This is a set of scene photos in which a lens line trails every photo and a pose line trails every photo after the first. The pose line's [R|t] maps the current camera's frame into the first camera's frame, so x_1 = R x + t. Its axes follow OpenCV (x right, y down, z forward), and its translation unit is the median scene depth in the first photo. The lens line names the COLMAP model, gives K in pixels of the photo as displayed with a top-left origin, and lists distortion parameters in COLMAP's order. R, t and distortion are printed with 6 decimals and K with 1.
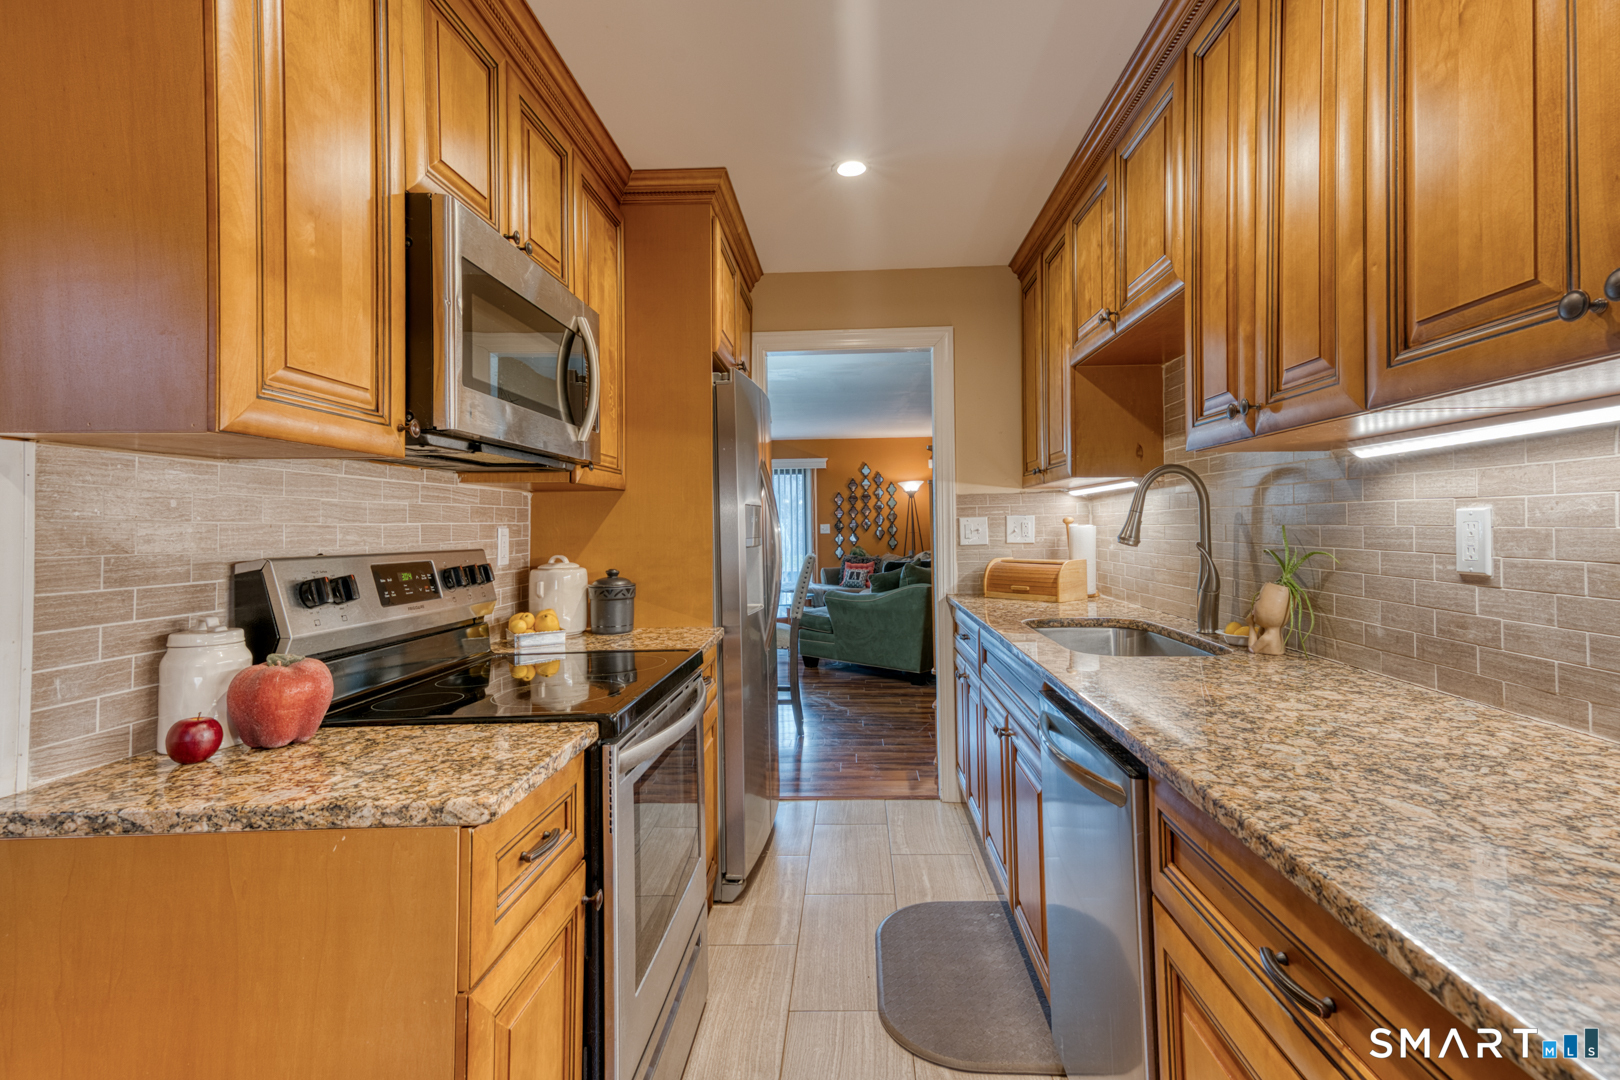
lens RADIAL K [[763.8, 0, 835.5], [0, 763.8, 511.9], [0, 0, 1]] dist [0.056545, -0.011579]
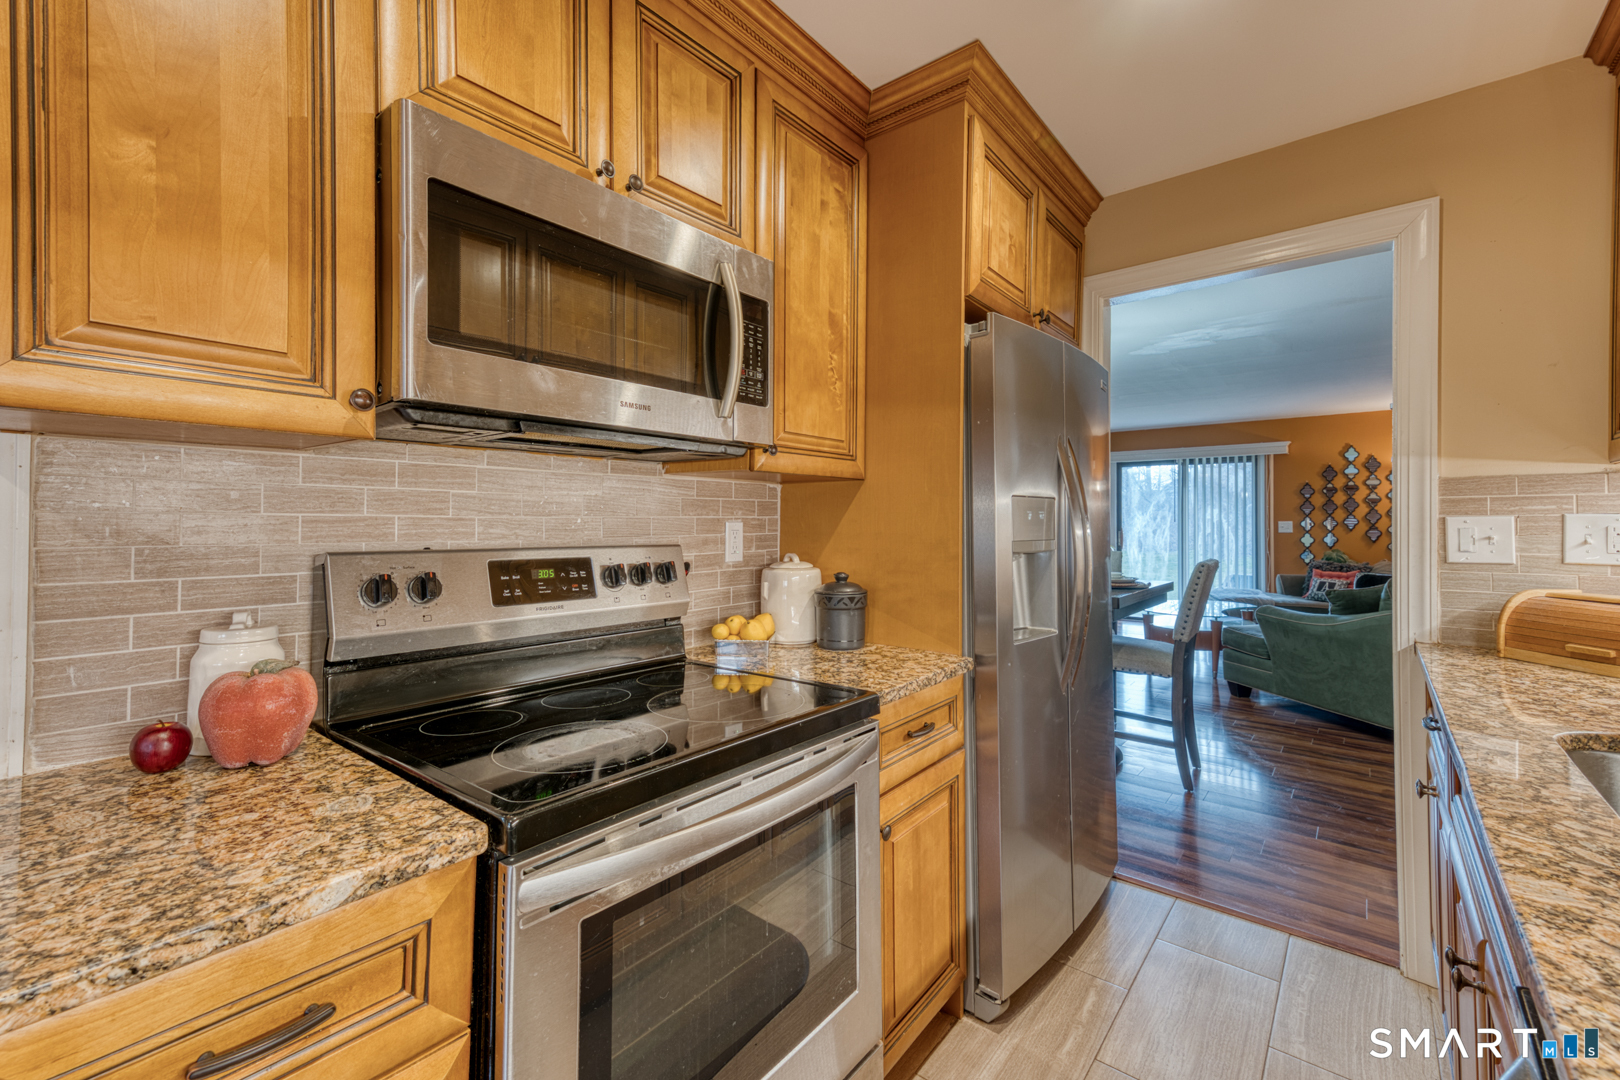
lens RADIAL K [[684.8, 0, 814.6], [0, 684.8, 515.3], [0, 0, 1]] dist [0.037565, -0.006031]
pose [[0.797128, 0.010995, -0.603710, 0.162503], [-0.002798, 0.999891, 0.014516, -0.000011], [0.603804, -0.009882, 0.797072, 0.427556]]
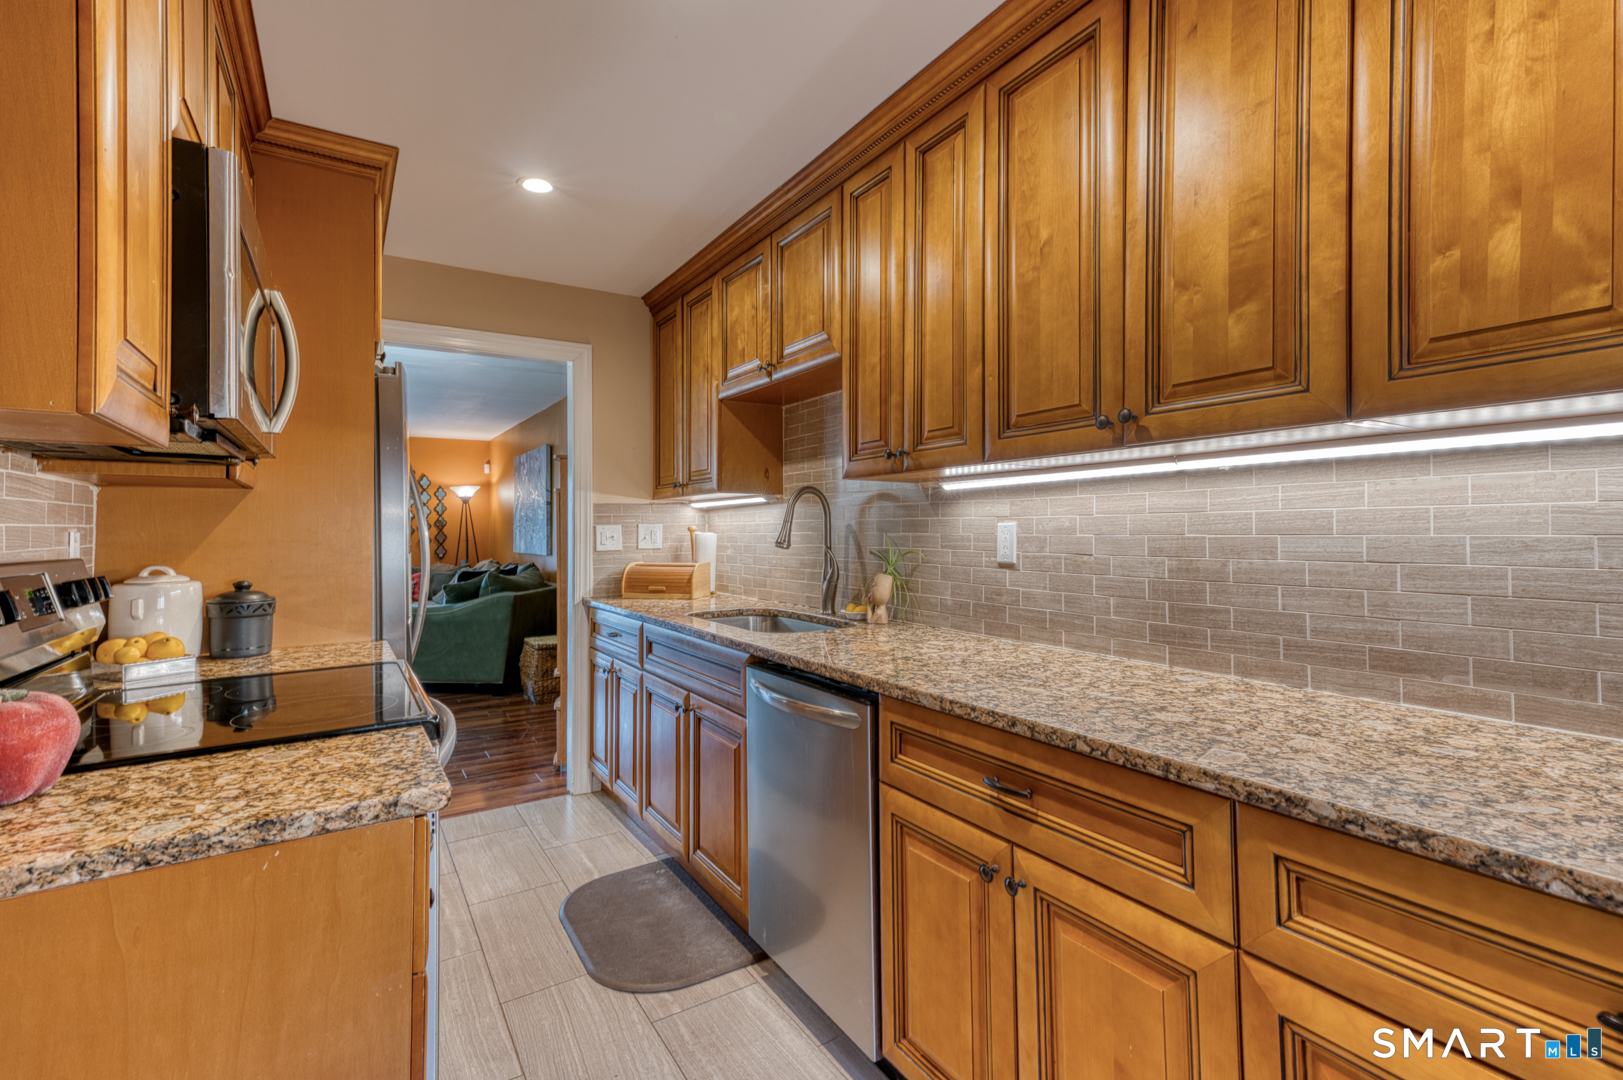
lens RADIAL K [[745.5, 0, 814.8], [0, 745.5, 520.7], [0, 0, 1]] dist [0.053218, -0.010391]
pose [[0.831666, 0.015557, 0.555058, -0.265608], [-0.015487, 0.999868, -0.004819, 0.002370], [-0.555060, -0.004588, 0.831798, -0.060758]]
